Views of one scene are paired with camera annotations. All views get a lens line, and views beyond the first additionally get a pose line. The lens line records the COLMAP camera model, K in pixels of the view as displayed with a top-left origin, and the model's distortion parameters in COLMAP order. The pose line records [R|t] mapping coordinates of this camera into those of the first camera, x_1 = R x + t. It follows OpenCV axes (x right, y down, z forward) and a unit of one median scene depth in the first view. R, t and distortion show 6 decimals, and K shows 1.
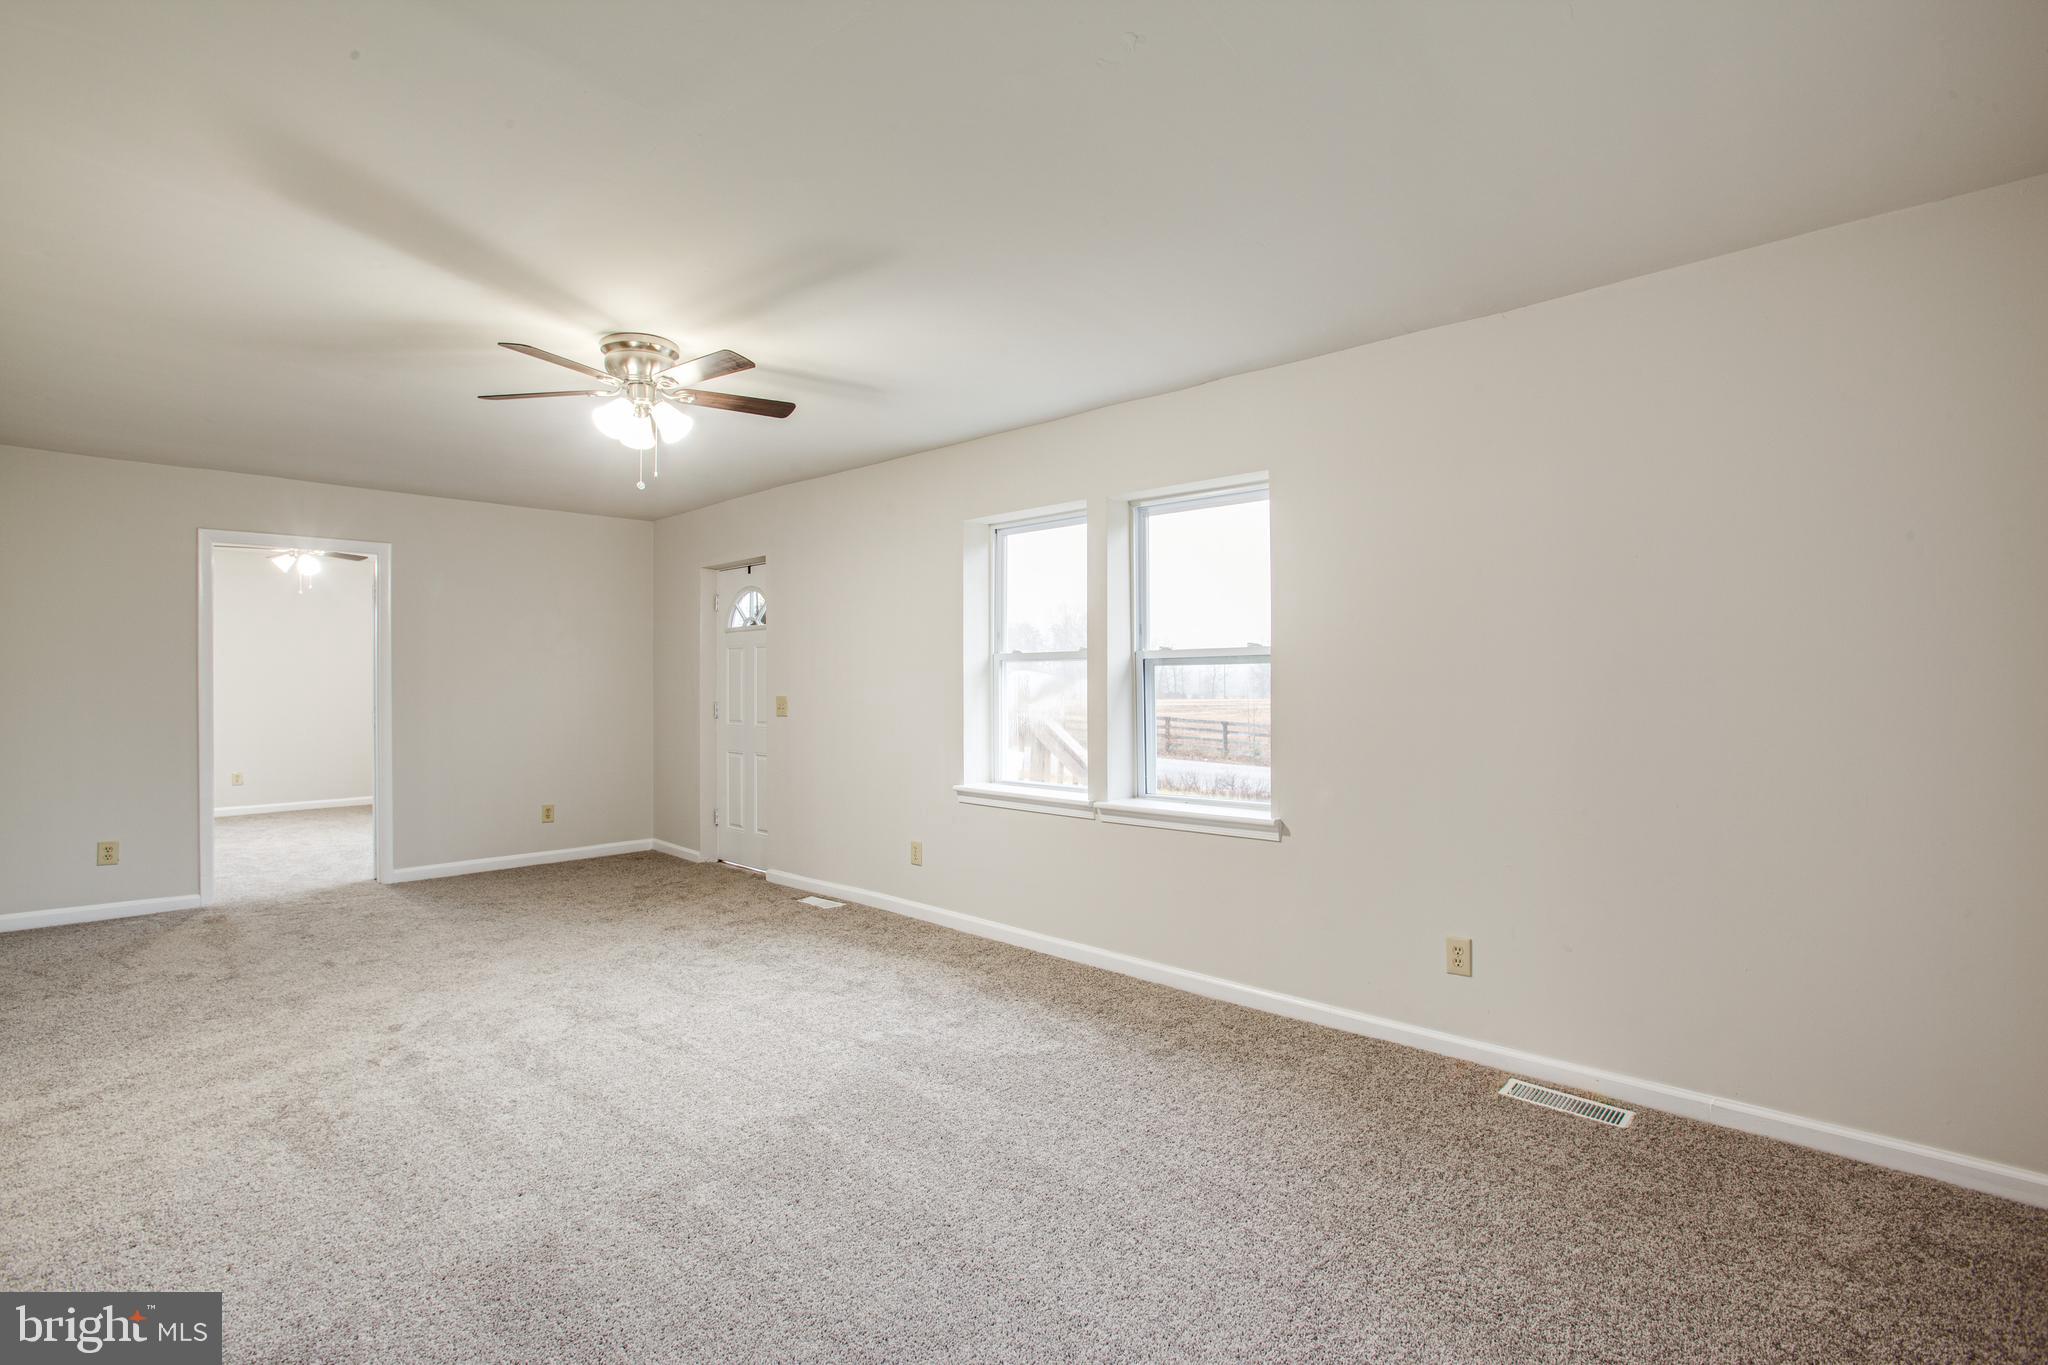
lens RADIAL K [[942.9, 0, 1012.0], [0, 942.9, 685.9], [0, 0, 1]] dist [-0.072132, 0.027952]
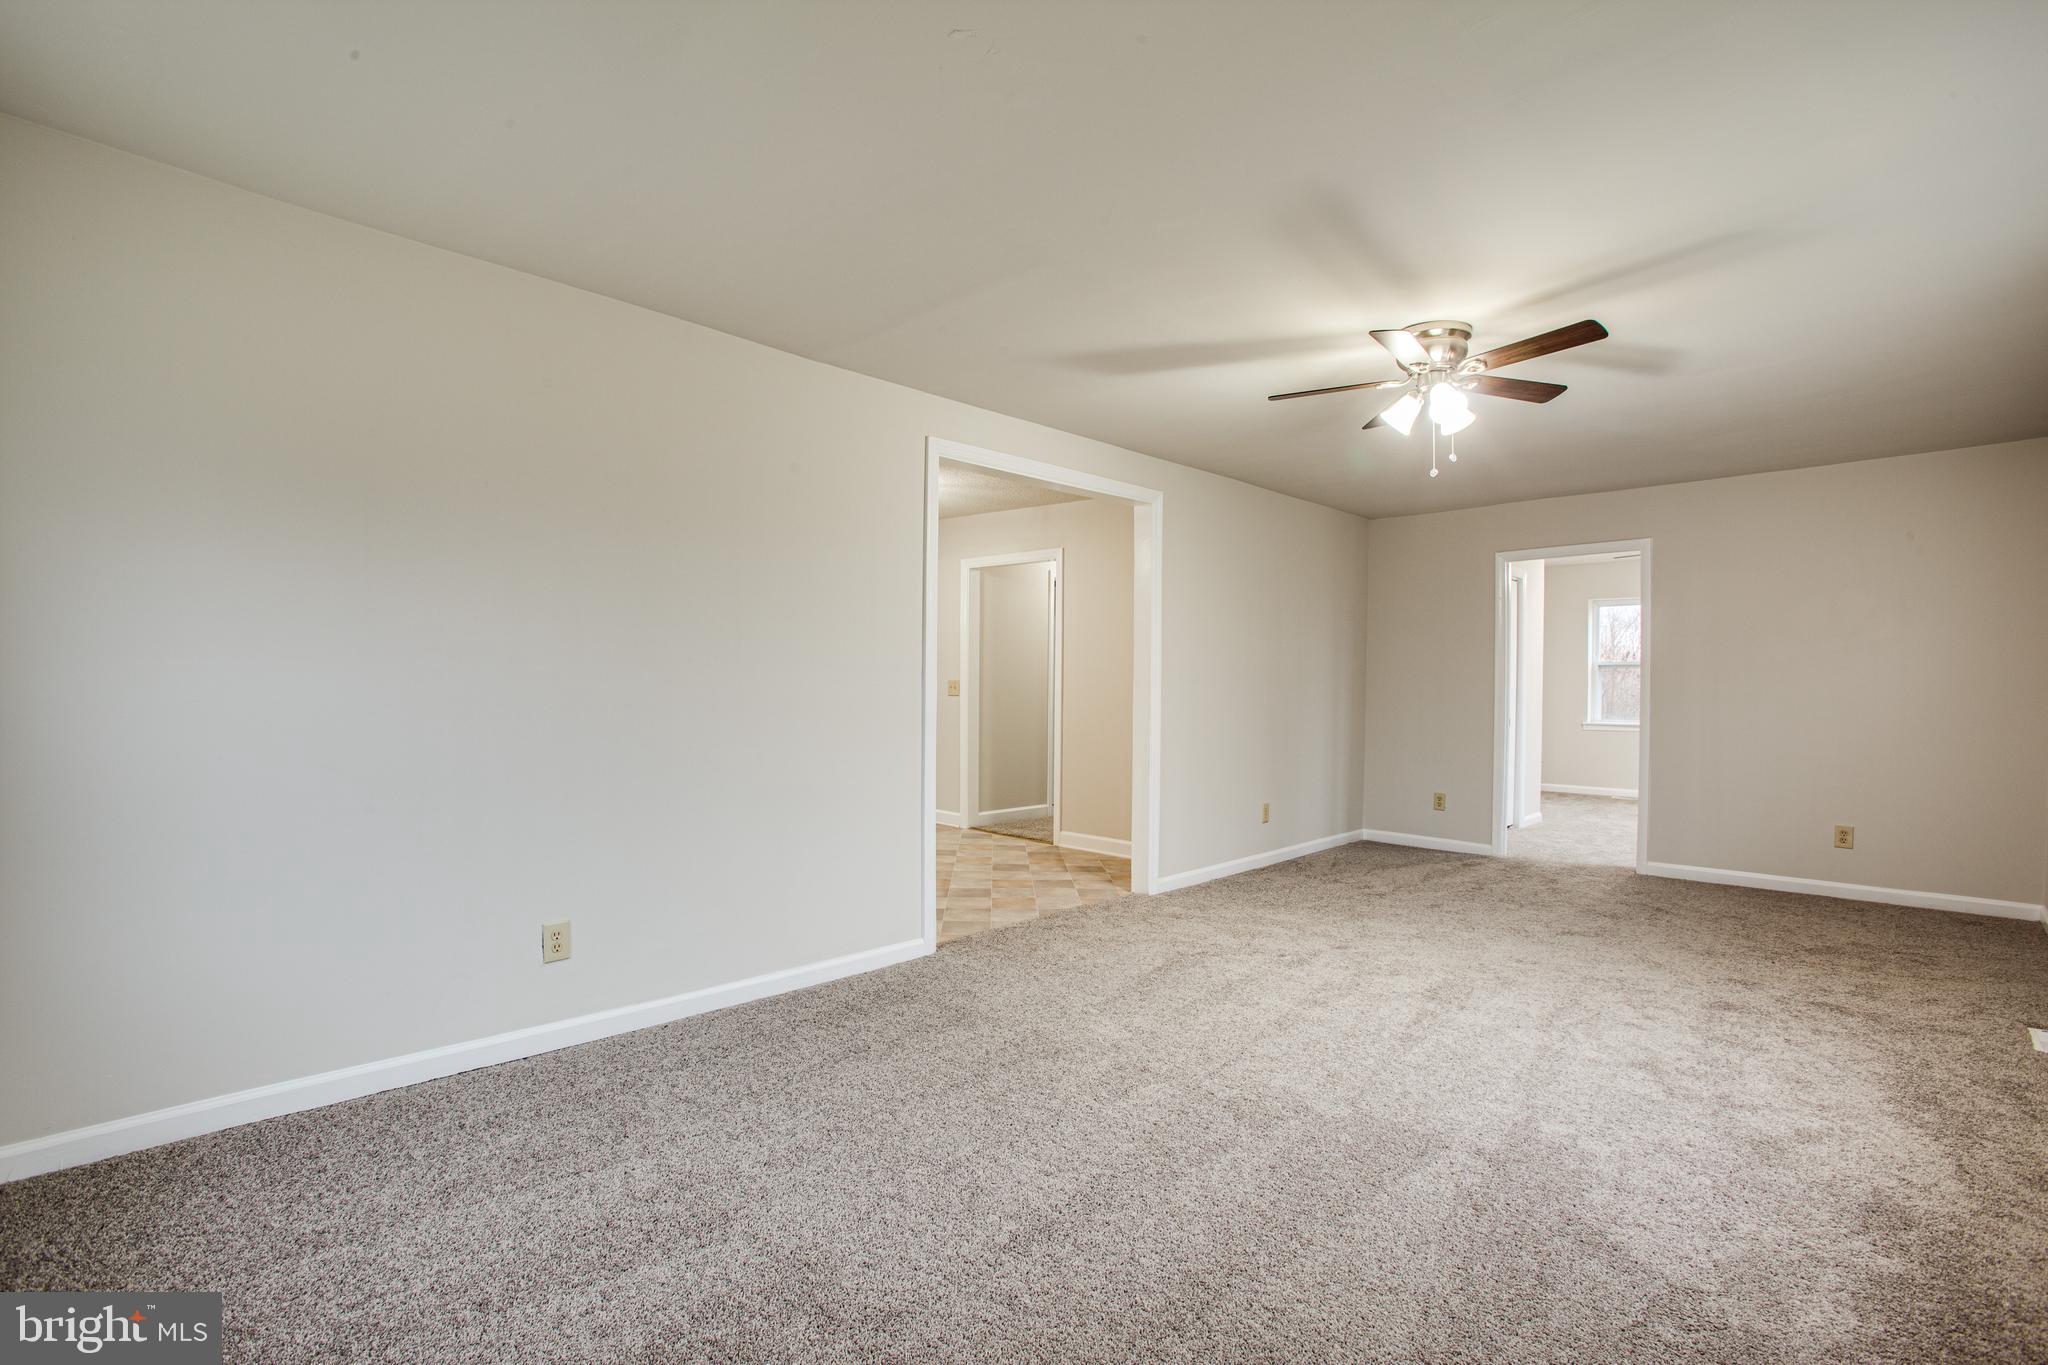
lens RADIAL K [[942.9, 0, 1012.0], [0, 942.9, 685.9], [0, 0, 1]] dist [-0.072132, 0.027952]
pose [[-0.021391, 0.006011, -0.999753, 0.544332], [-0.007348, 0.999954, 0.006169, 0.010615], [0.999744, 0.007478, -0.021345, 0.510377]]
